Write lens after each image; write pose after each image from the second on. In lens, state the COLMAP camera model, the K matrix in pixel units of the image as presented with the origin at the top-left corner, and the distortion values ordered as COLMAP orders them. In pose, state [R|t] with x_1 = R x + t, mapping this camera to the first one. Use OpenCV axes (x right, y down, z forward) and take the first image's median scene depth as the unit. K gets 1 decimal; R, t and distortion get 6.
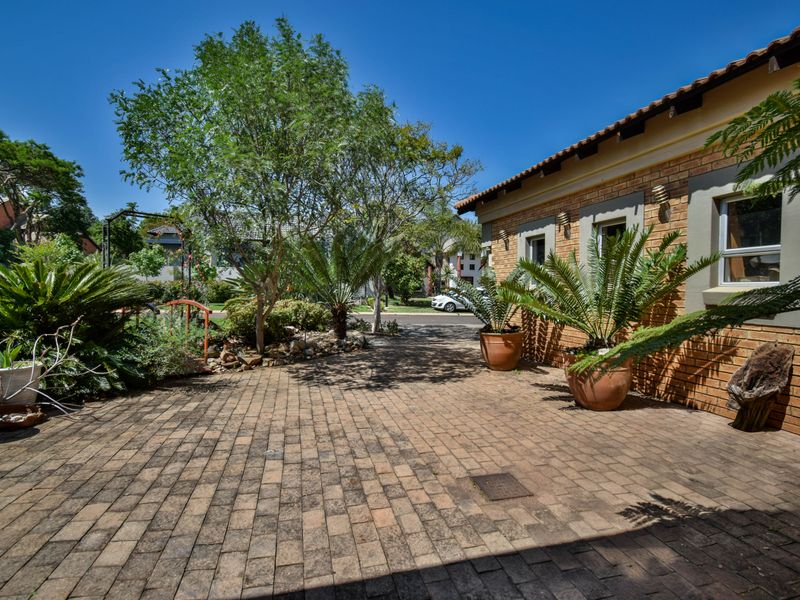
lens RADIAL K [[406.3, 0, 396.7], [0, 406.3, 296.9], [0, 0, 1]] dist [0.004638, -0.000396]
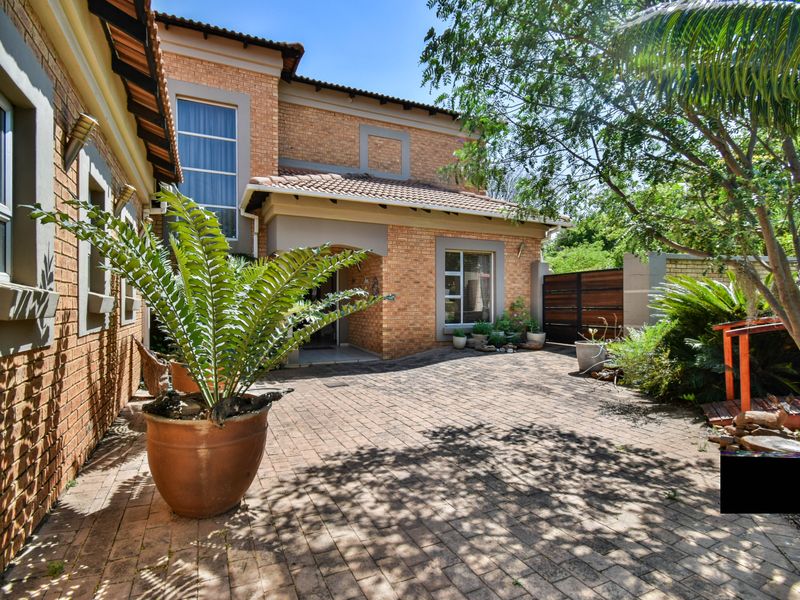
lens RADIAL K [[406.3, 0, 396.5], [0, 406.3, 300.8], [0, 0, 1]] dist [0.004638, -0.000396]
pose [[-0.980587, -0.005160, -0.196018, 0.355587], [-0.007969, 0.999876, 0.013546, -0.040348], [0.195924, 0.014845, -0.980507, 3.141144]]
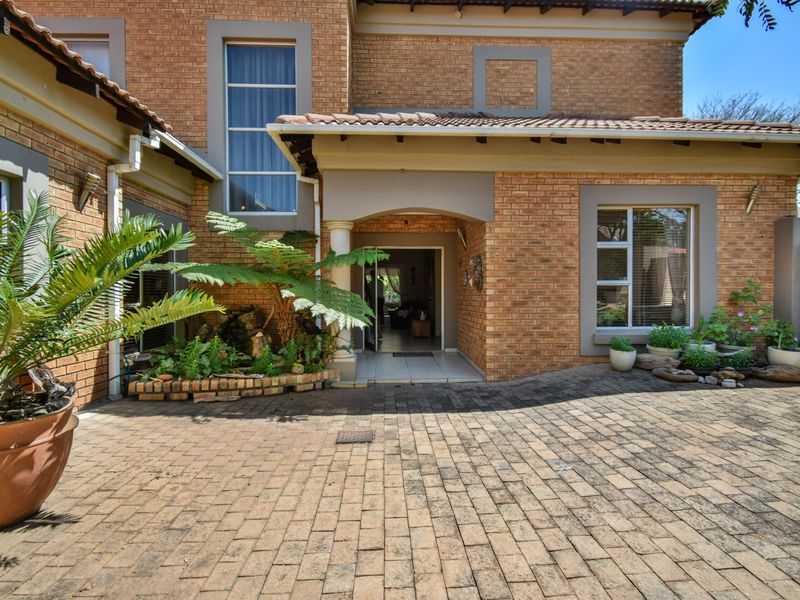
lens RADIAL K [[406.3, 0, 400.6], [0, 406.3, 299.0], [0, 0, 1]] dist [0.004638, -0.000396]
pose [[-0.979179, -0.002694, 0.202983, -0.146688], [0.003876, 0.999482, 0.031963, -0.021105], [-0.202964, 0.032084, -0.978660, 2.128370]]
